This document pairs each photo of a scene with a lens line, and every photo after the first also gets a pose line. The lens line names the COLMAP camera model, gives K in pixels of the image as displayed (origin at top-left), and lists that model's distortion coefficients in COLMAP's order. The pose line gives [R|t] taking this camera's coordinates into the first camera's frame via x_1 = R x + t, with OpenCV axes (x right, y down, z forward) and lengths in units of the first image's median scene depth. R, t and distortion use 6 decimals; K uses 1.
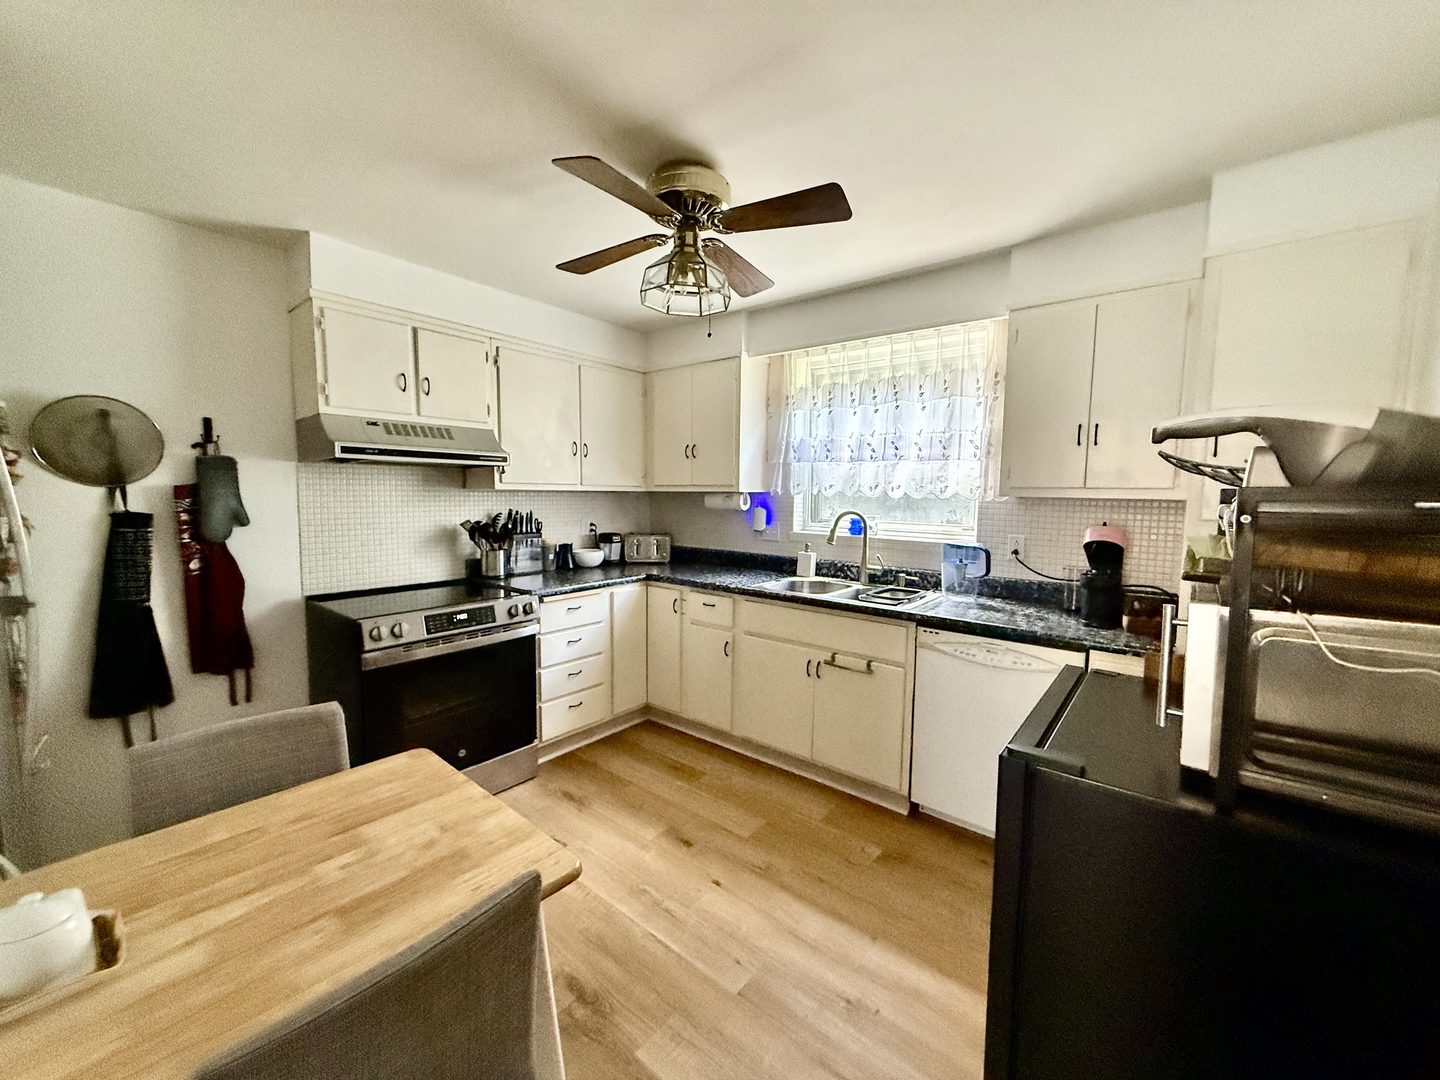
lens RADIAL K [[574.1, 0, 720.6], [0, 574.1, 540.6], [0, 0, 1]] dist [-0.000840, -0.000325]
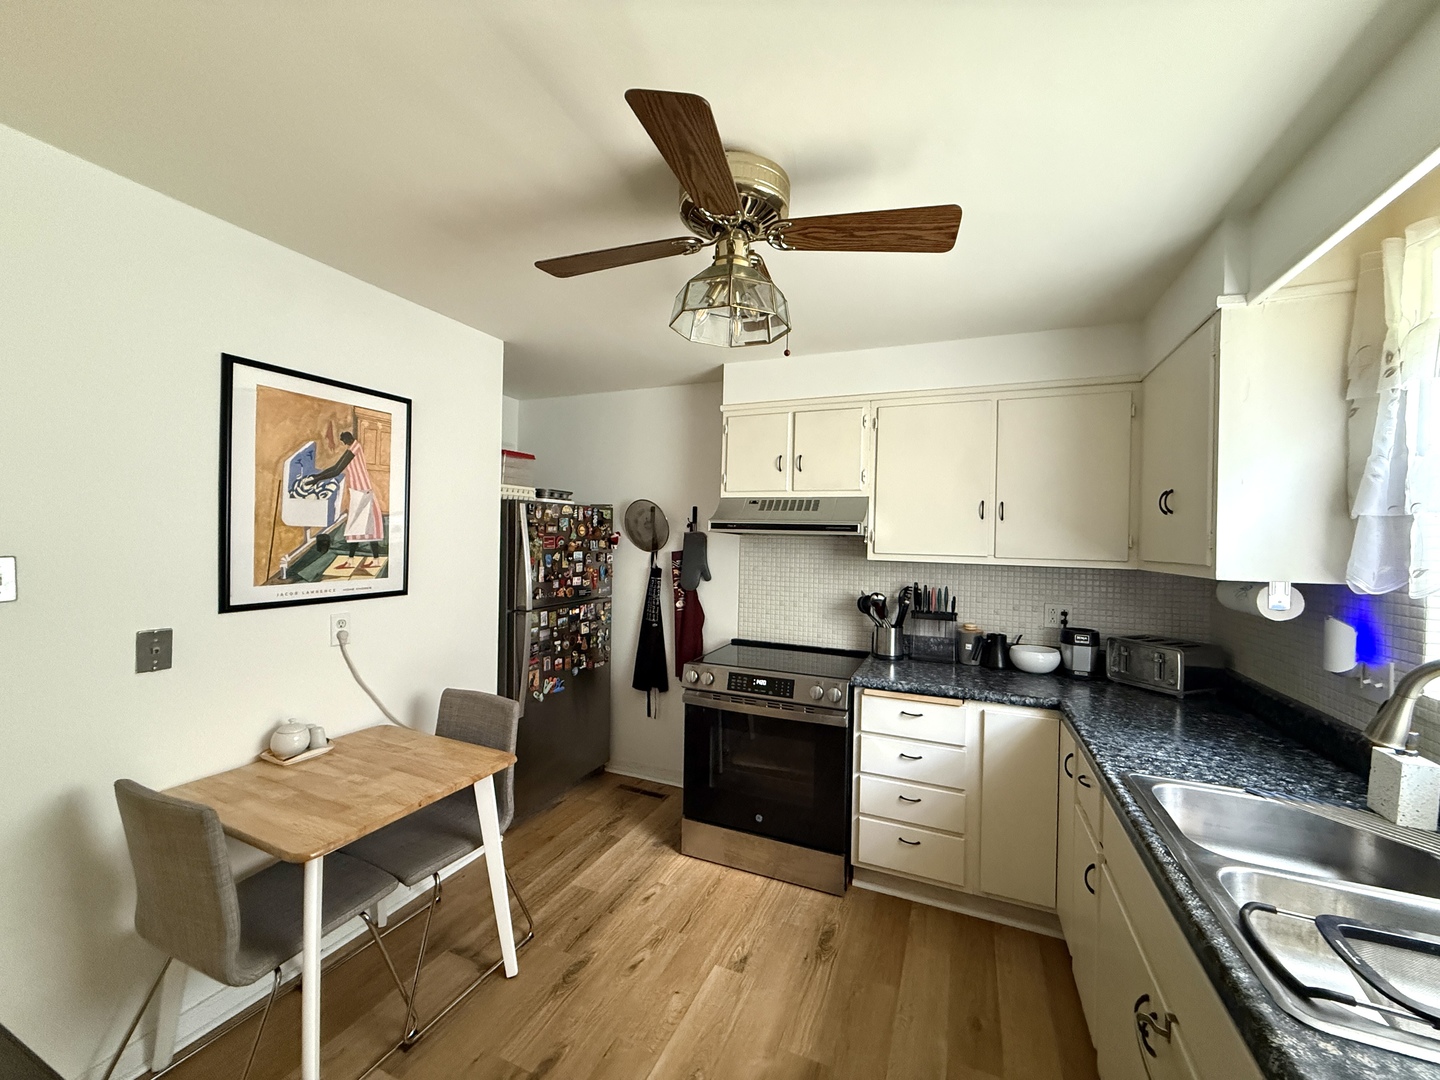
lens RADIAL K [[574.1, 0, 713.0], [0, 574.1, 540.7], [0, 0, 1]] dist [-0.000840, -0.000325]
pose [[0.266155, -0.002661, -0.963927, 0.451074], [-0.102135, 0.994289, -0.030946, -0.069104], [0.958504, 0.106687, 0.264363, 0.536634]]
